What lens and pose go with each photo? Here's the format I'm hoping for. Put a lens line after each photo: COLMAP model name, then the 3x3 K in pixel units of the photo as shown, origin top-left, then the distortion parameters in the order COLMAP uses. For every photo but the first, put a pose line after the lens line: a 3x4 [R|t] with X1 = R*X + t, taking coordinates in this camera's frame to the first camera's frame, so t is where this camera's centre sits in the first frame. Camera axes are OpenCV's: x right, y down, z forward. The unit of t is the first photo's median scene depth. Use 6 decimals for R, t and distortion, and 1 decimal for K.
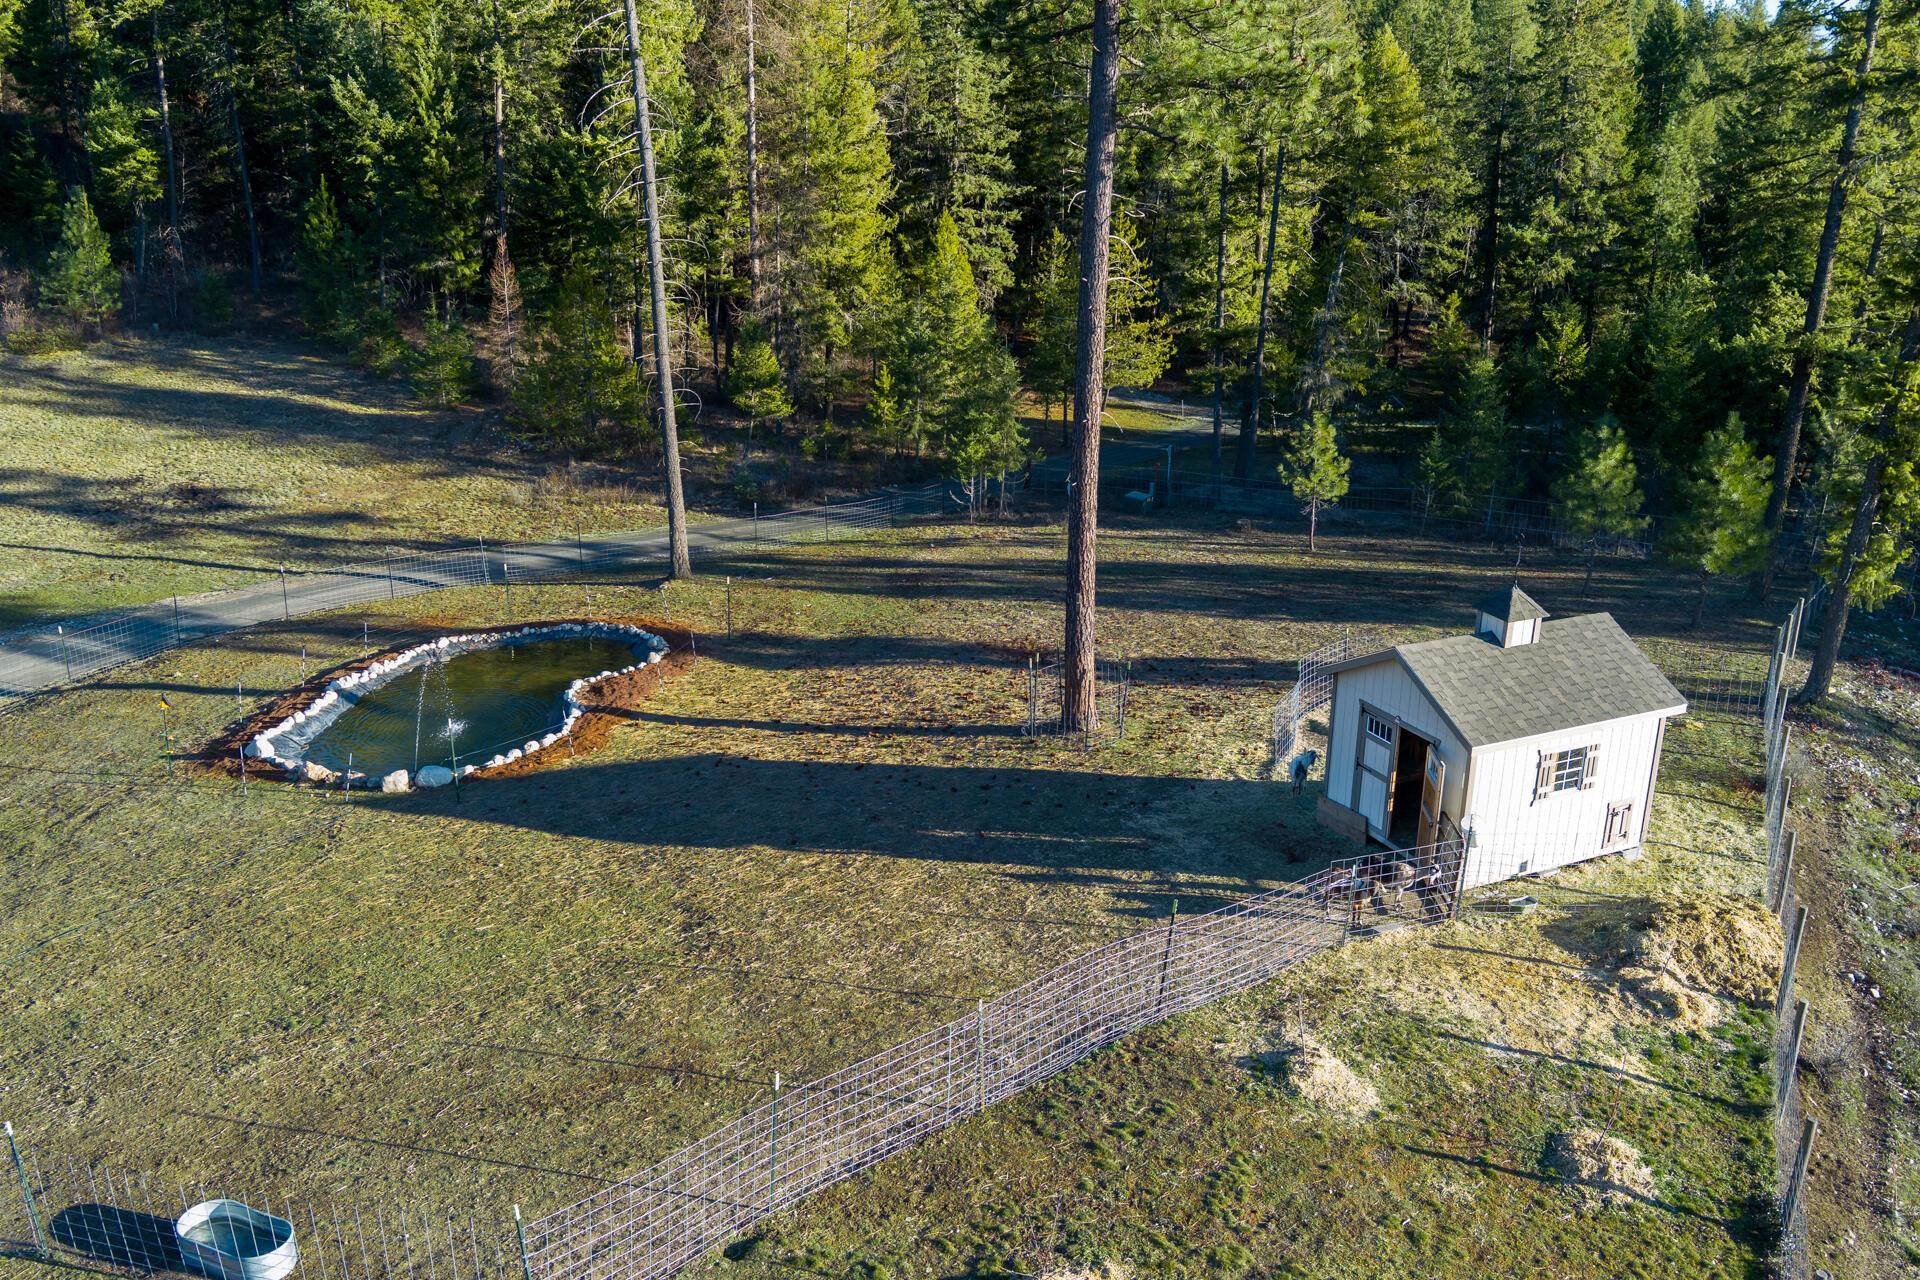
lens RADIAL K [[1594.7, 0, 960.0], [0, 1594.7, 640.0], [0, 0, 1]] dist [-0.046680, 0.002451]
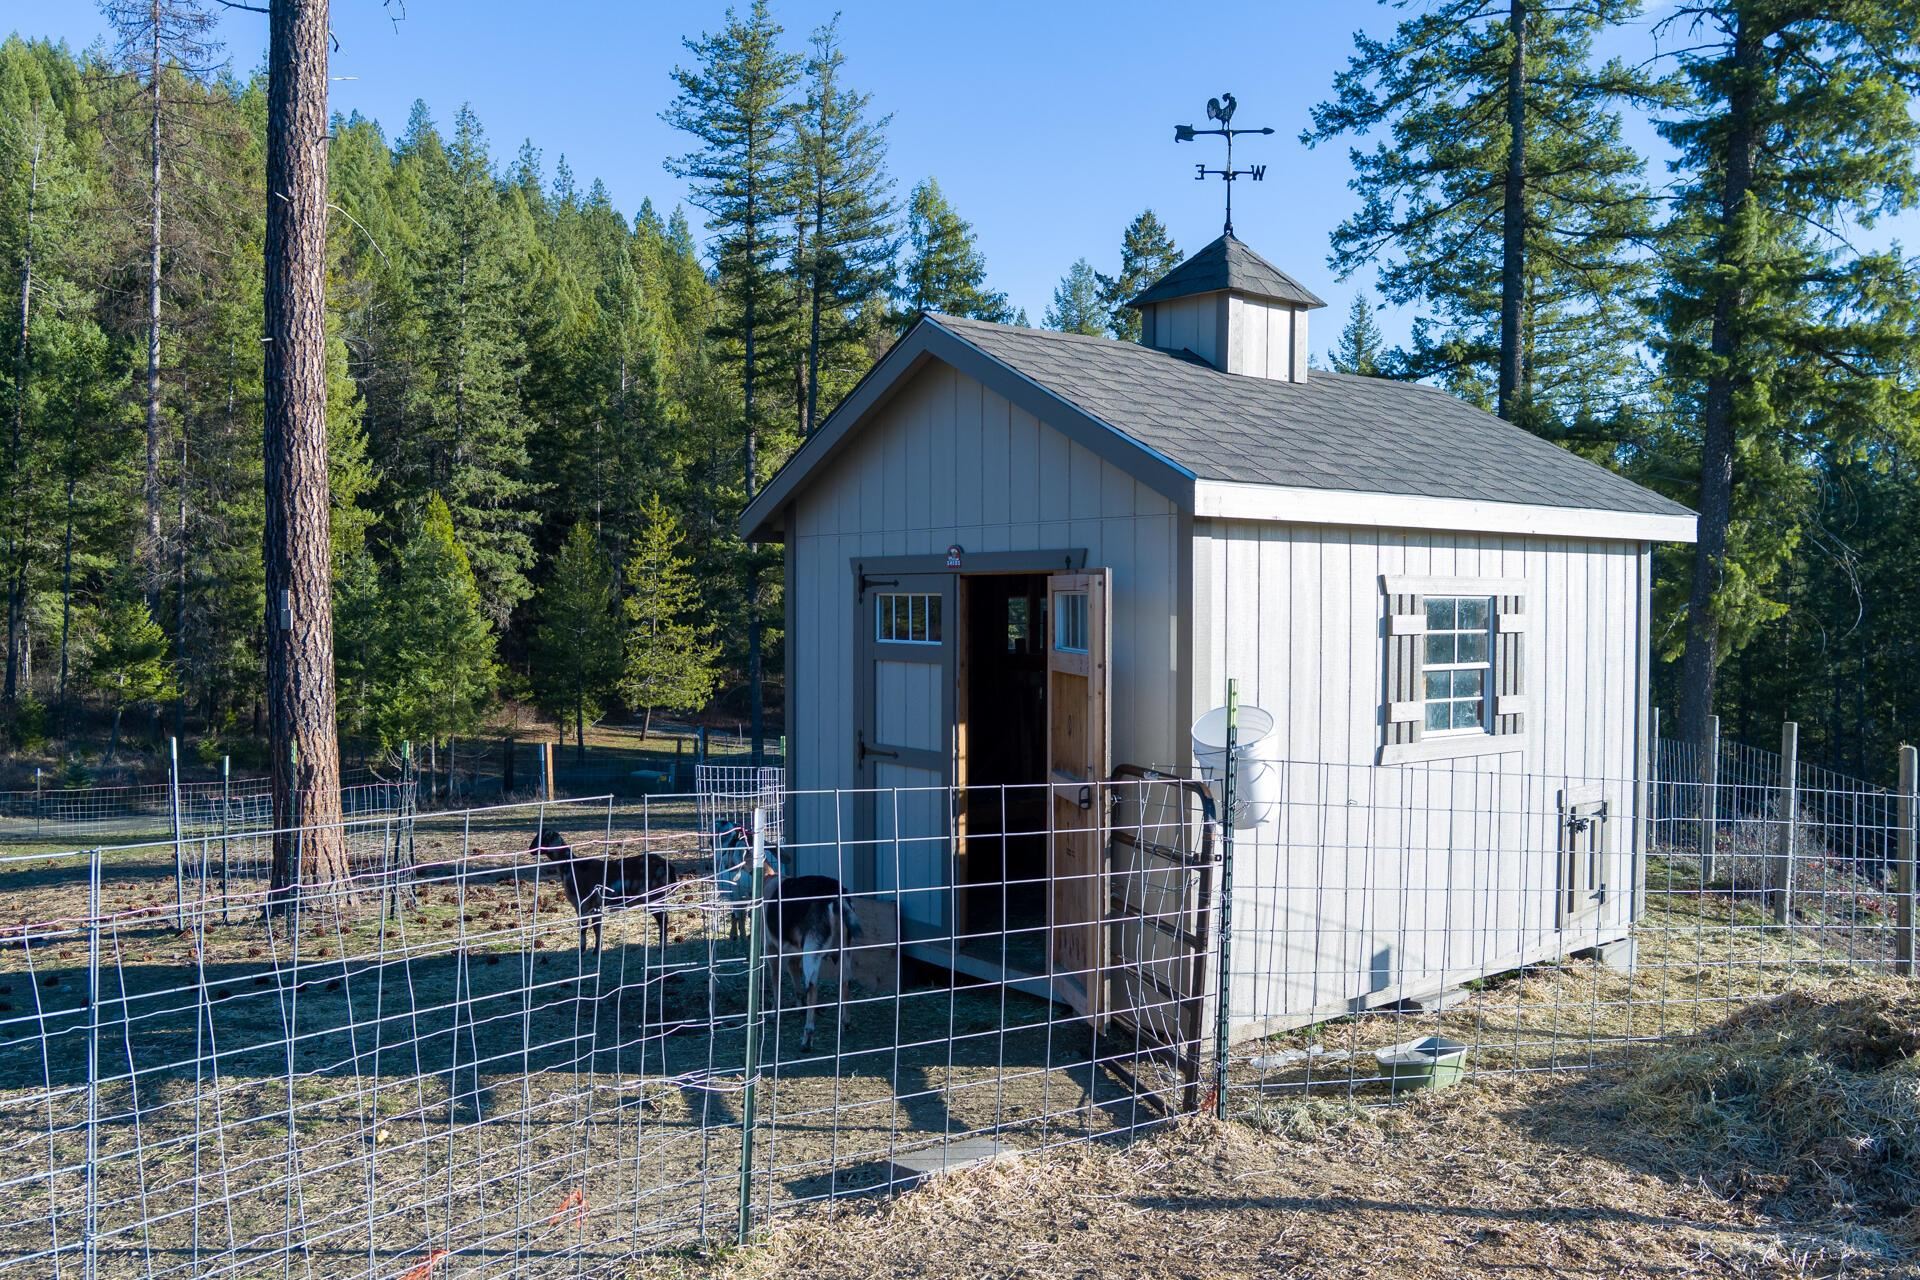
lens RADIAL K [[1539.8, 0, 960.0], [0, 1539.8, 640.0], [0, 0, 1]] dist [-0.063963, 0.000570]
pose [[0.971802, -0.009239, 0.235616, 0.196938], [0.080381, 0.952360, -0.294192, 0.158934], [-0.221673, 0.304836, 0.926248, 0.694914]]
